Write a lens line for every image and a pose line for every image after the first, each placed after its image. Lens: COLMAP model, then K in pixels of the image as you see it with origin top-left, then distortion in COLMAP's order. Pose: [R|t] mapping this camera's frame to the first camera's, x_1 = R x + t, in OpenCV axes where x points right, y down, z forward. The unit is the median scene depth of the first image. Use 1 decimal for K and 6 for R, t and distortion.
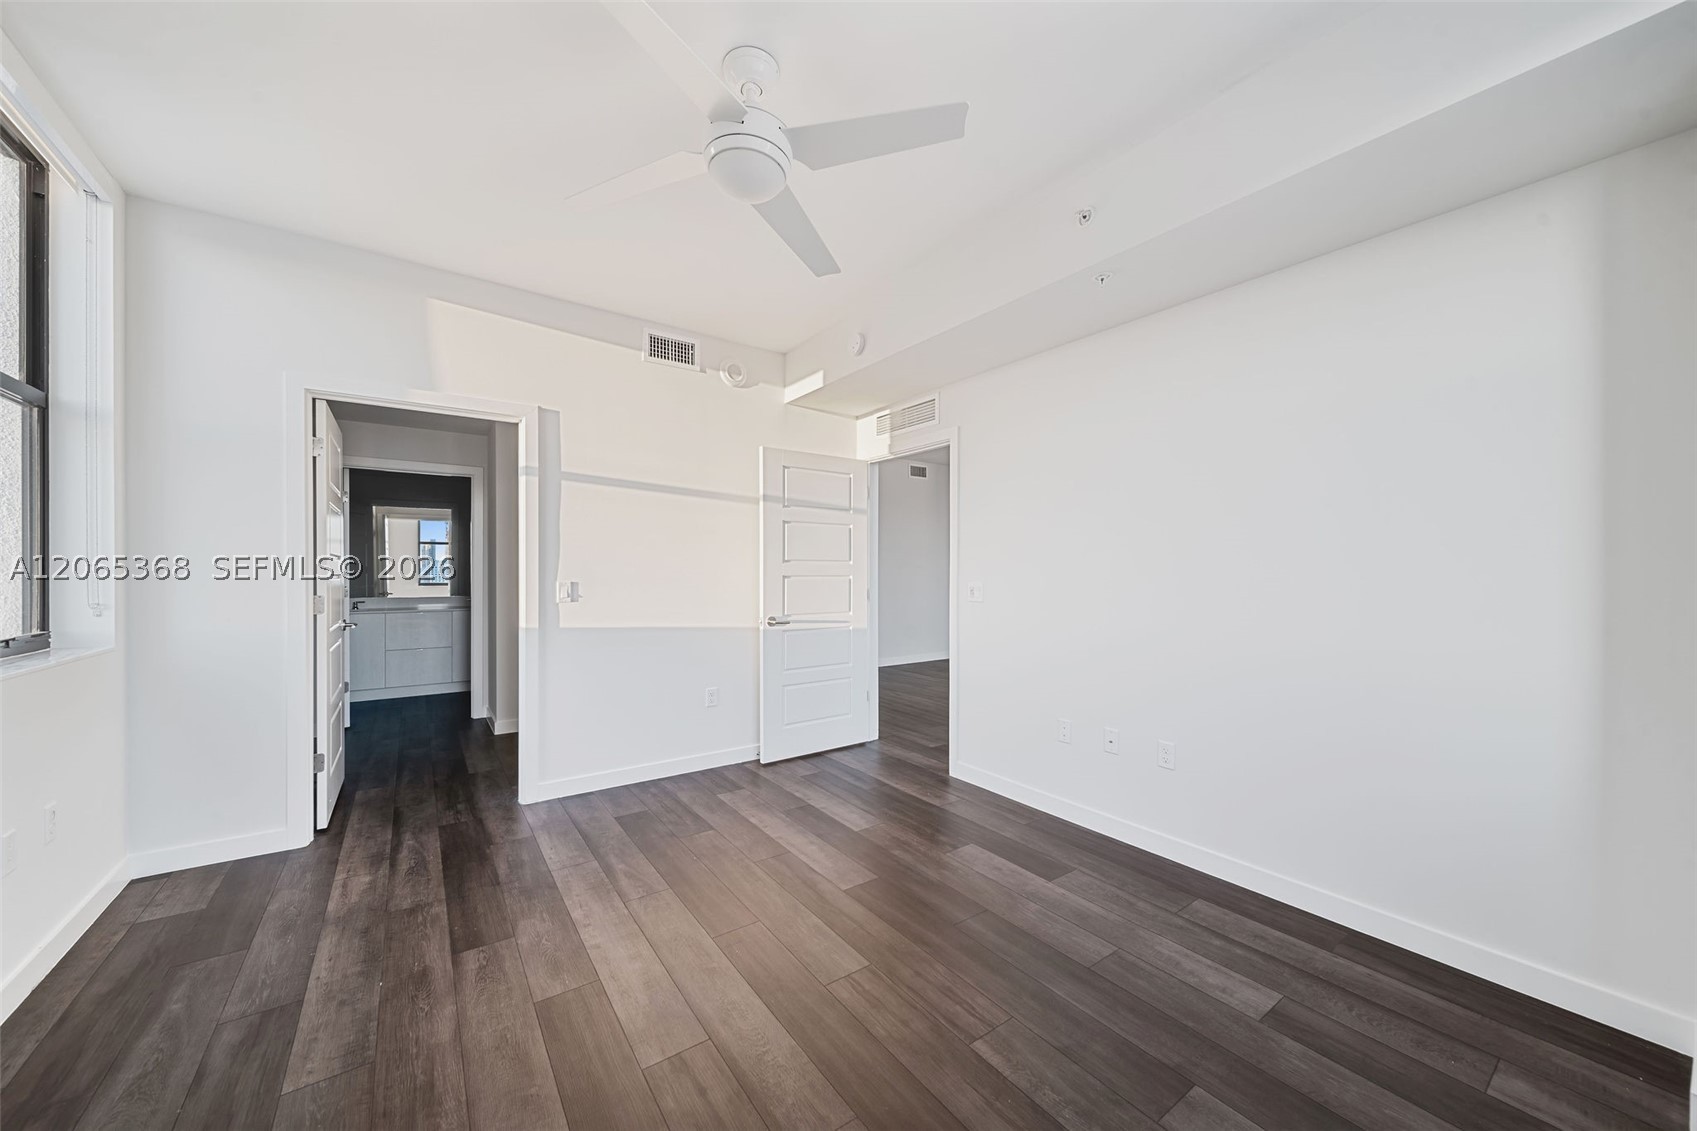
lens RADIAL K [[598.3, 0, 831.9], [0, 598.3, 574.5], [0, 0, 1]] dist [-0.000426, -0.000086]
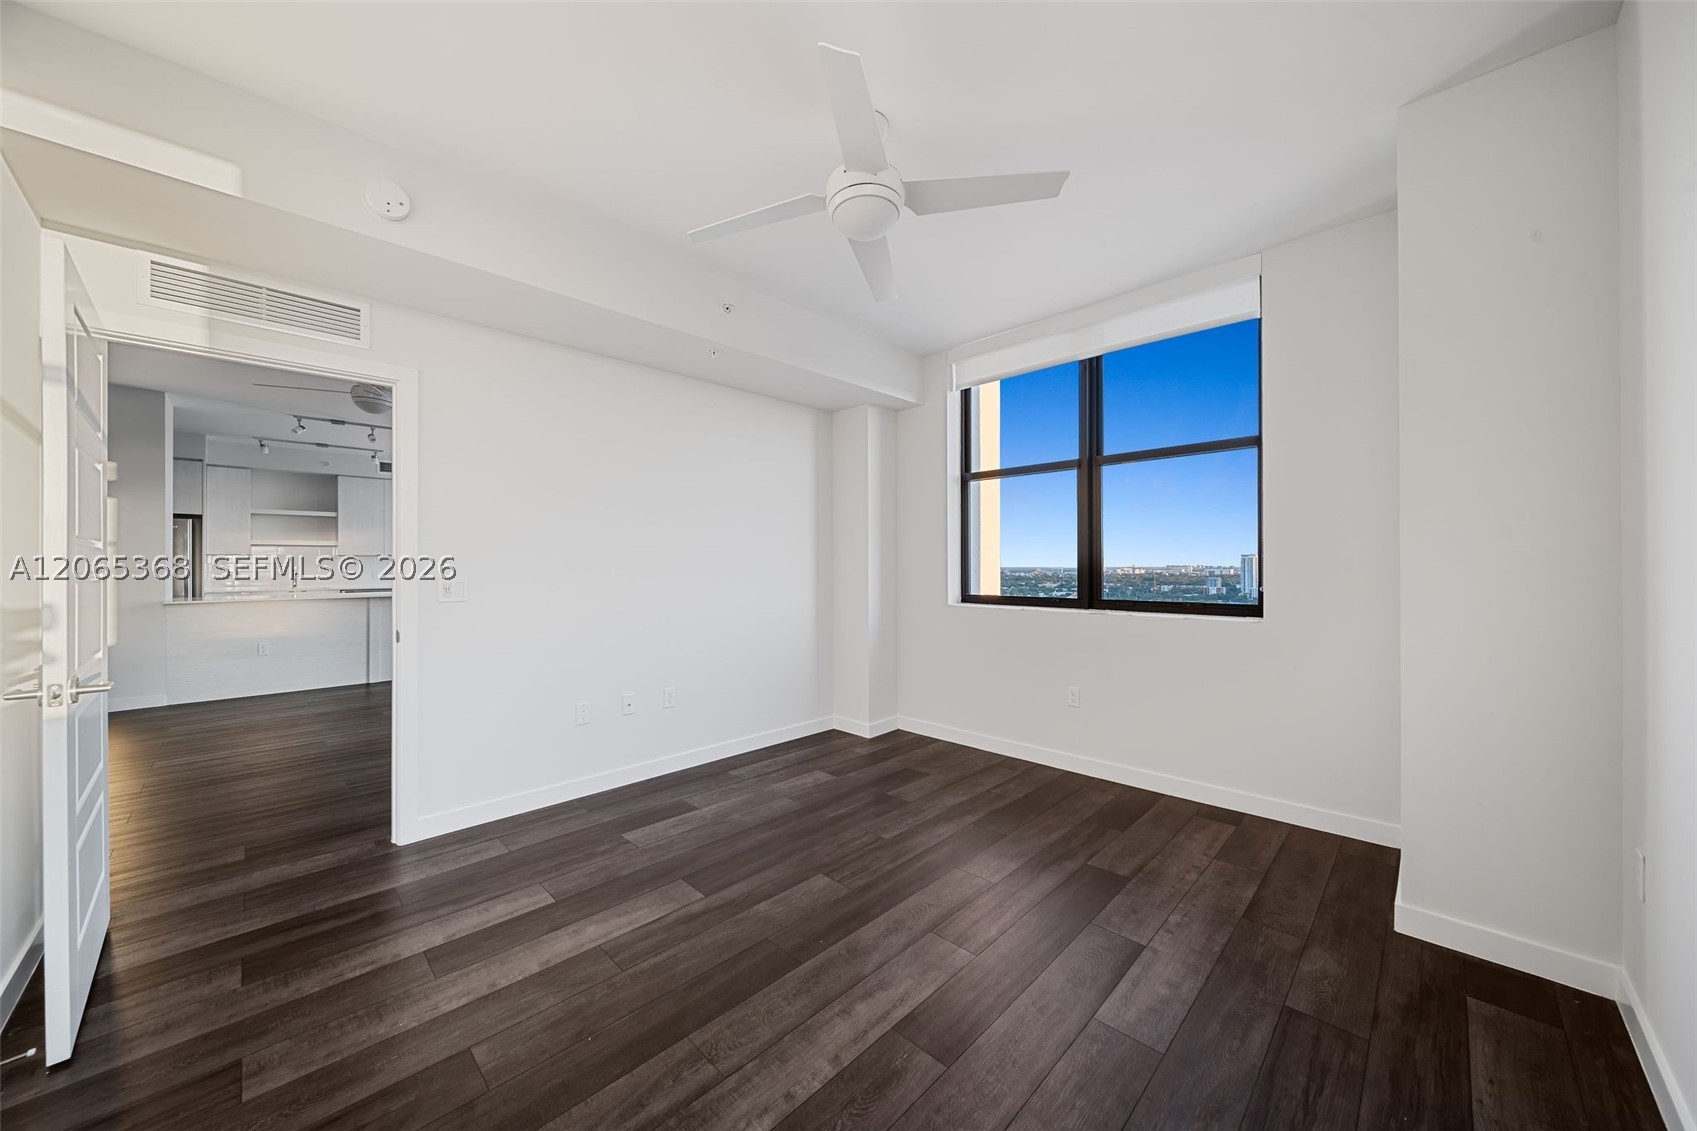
lens RADIAL K [[590.2, 0, 848.3], [0, 590.2, 562.3], [0, 0, 1]] dist [-0.000435, -0.000069]
pose [[-0.164749, 0.001857, 0.986334, -0.877276], [0.009807, 0.999952, -0.000245, -0.001903], [-0.986287, 0.009632, -0.164759, 0.856194]]
